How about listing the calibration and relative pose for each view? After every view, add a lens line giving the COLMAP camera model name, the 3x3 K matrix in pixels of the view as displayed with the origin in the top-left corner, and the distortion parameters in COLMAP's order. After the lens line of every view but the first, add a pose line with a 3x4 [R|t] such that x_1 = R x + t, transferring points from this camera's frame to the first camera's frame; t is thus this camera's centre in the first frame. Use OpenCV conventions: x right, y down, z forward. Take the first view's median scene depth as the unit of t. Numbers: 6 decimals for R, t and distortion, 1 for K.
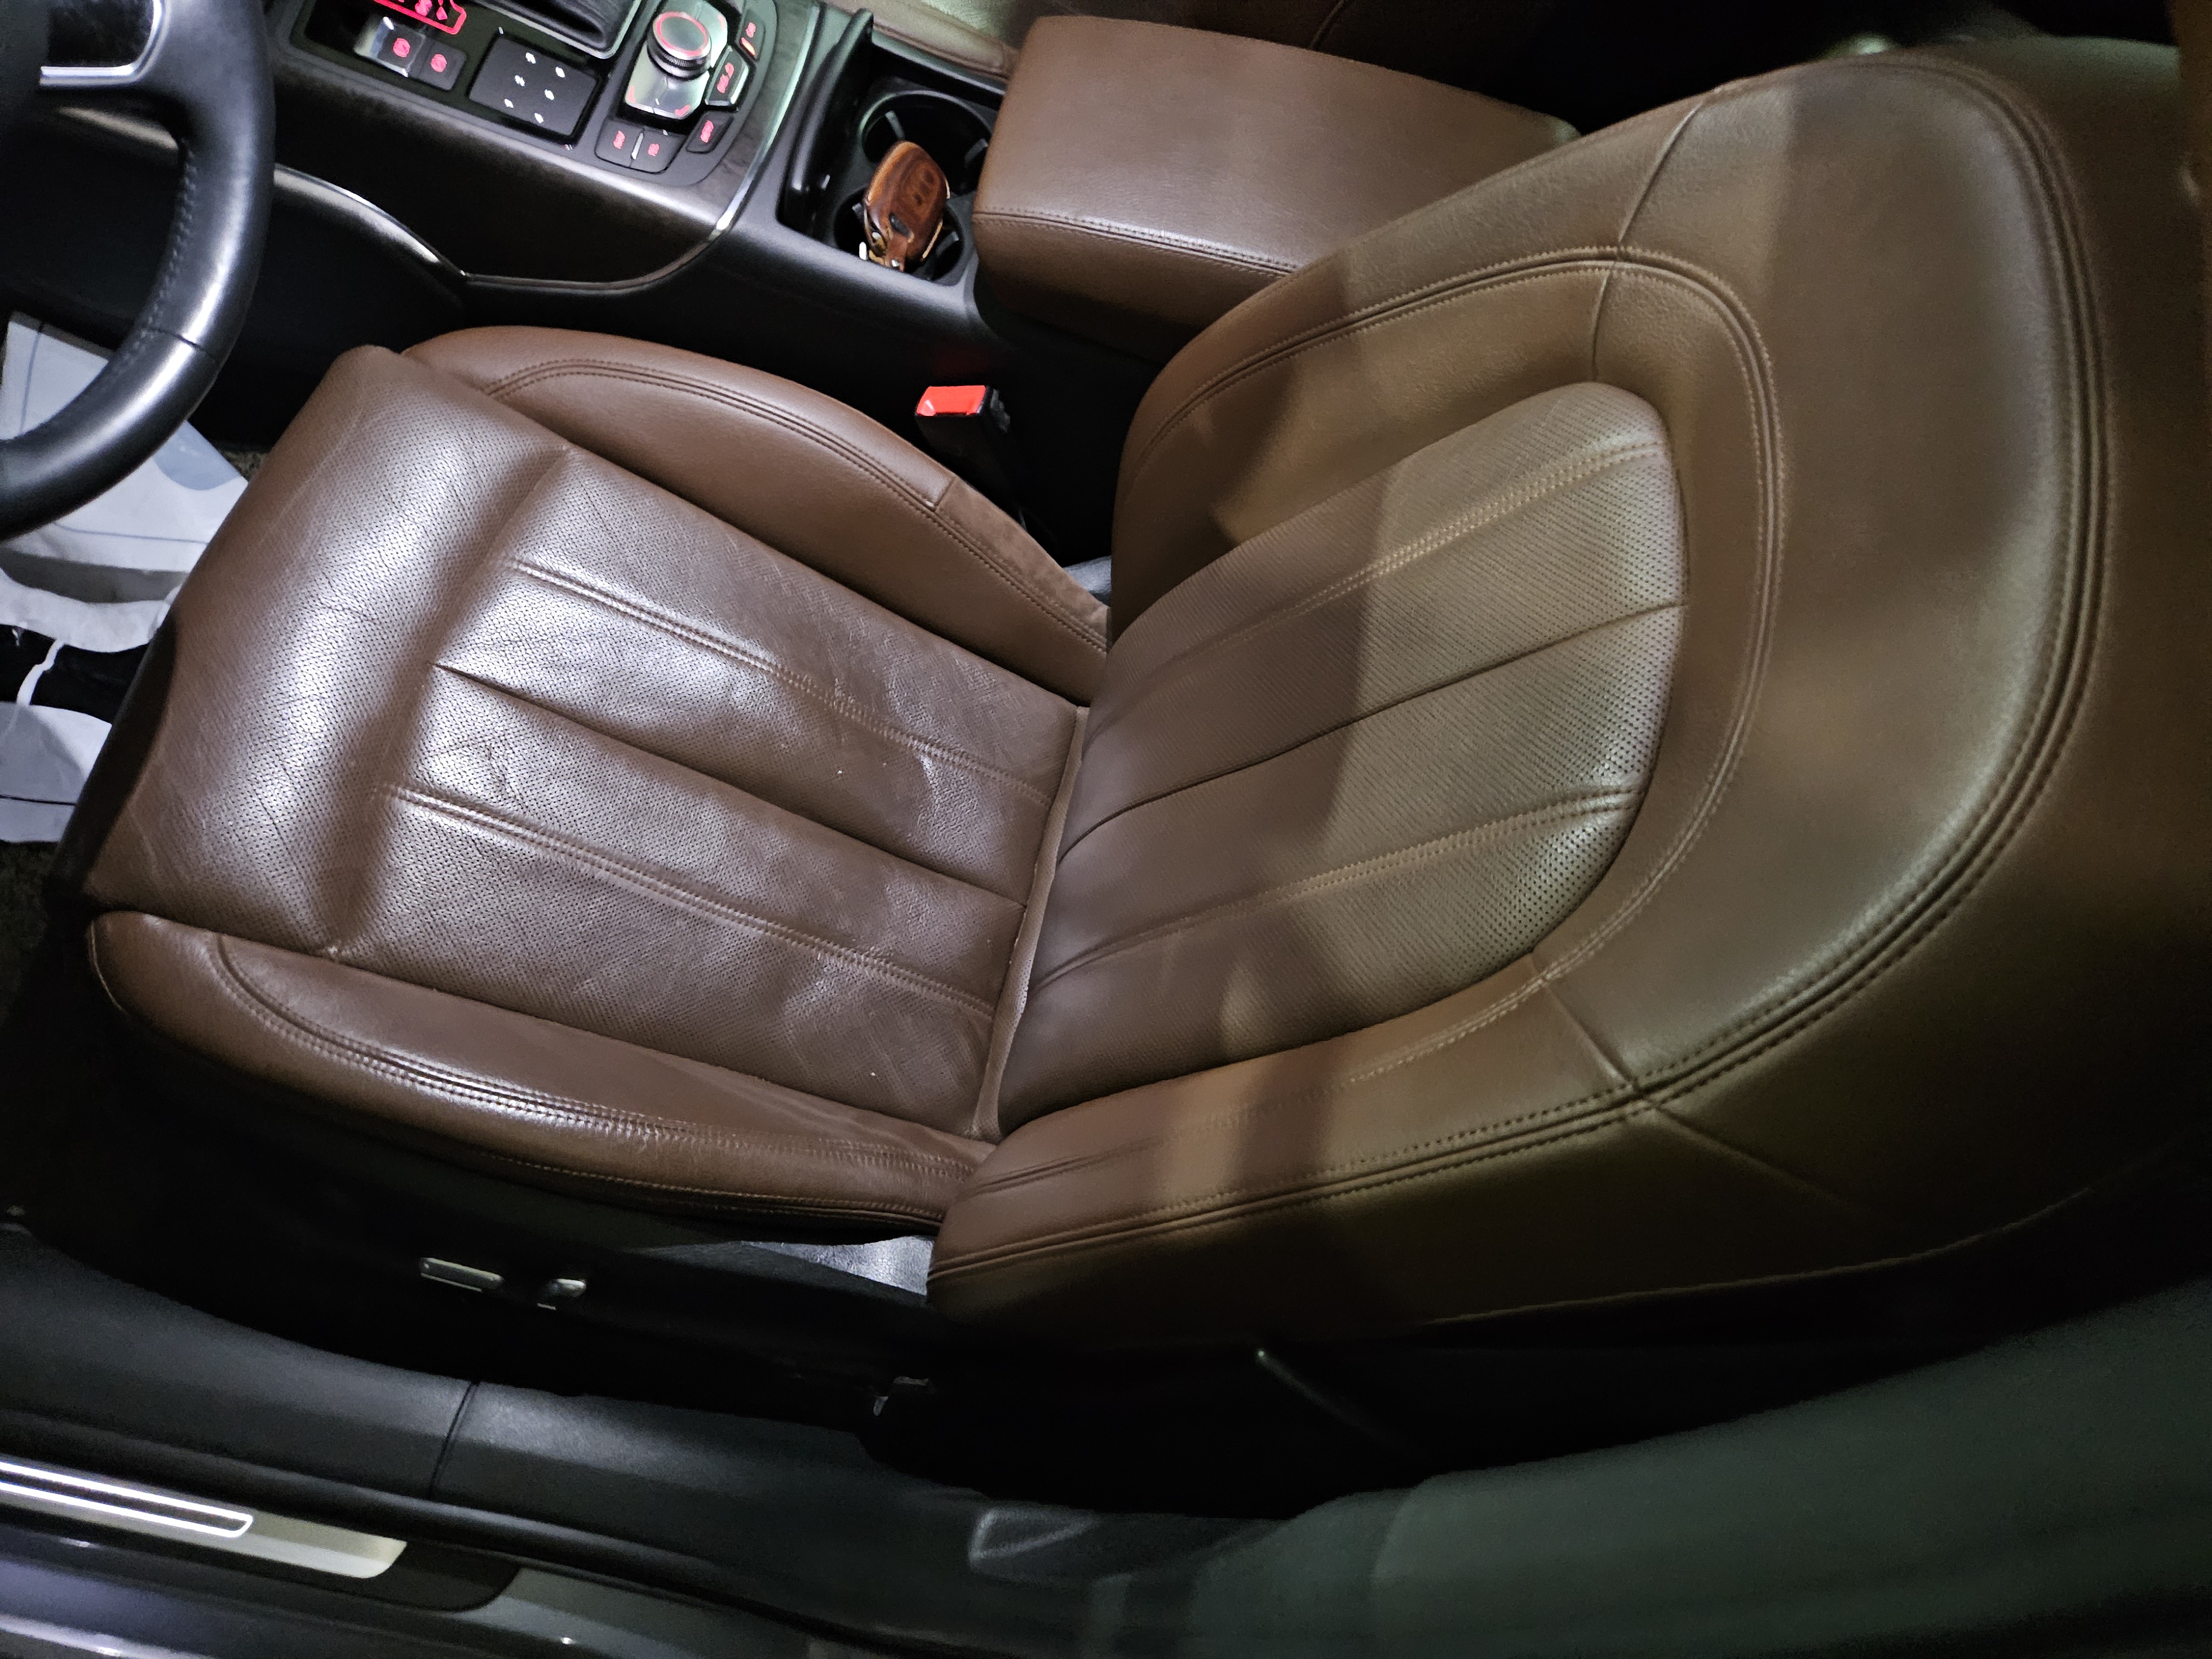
lens RADIAL K [[1472.2, 0, 1109.0], [0, 1472.2, 841.6], [0, 0, 1]] dist [0.073448, -0.062109]
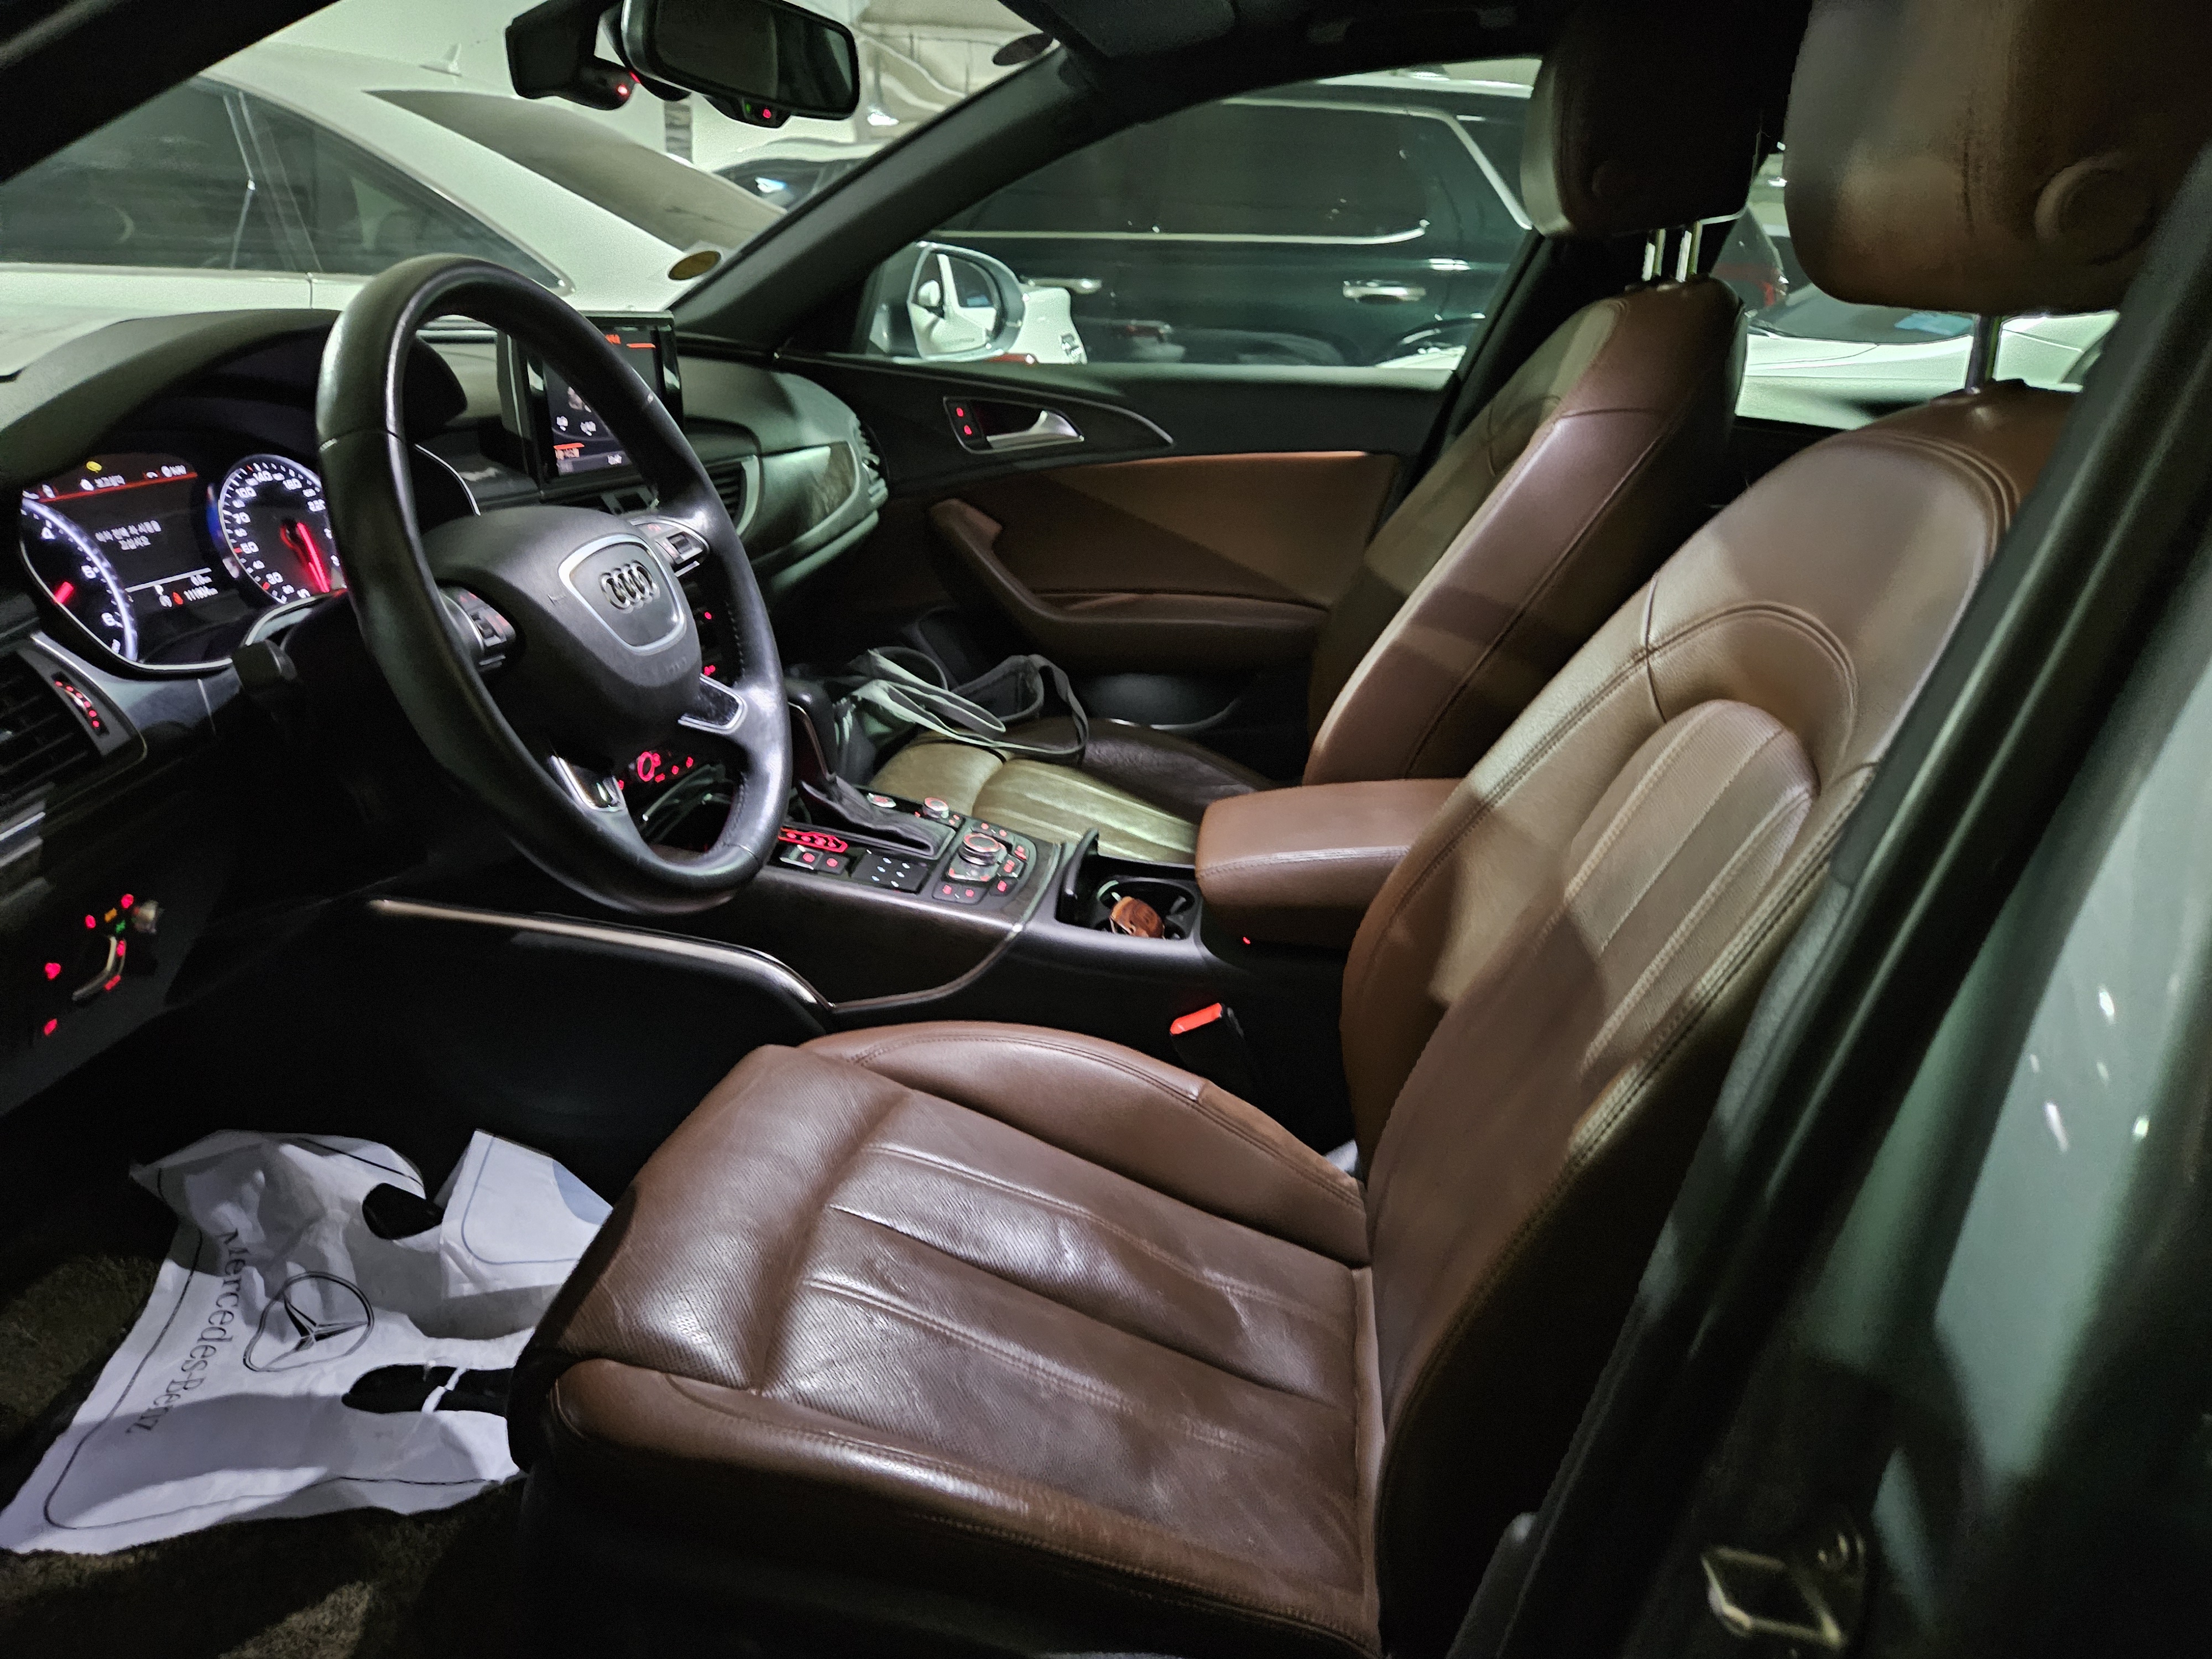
lens RADIAL K [[1472.2, 0, 1109.0], [0, 1472.2, 841.6], [0, 0, 1]] dist [0.073448, -0.062109]
pose [[0.981332, -0.191277, 0.020015, -0.182080], [0.145393, 0.669723, -0.728239, 0.530997], [0.125891, 0.717554, 0.685031, 0.008177]]
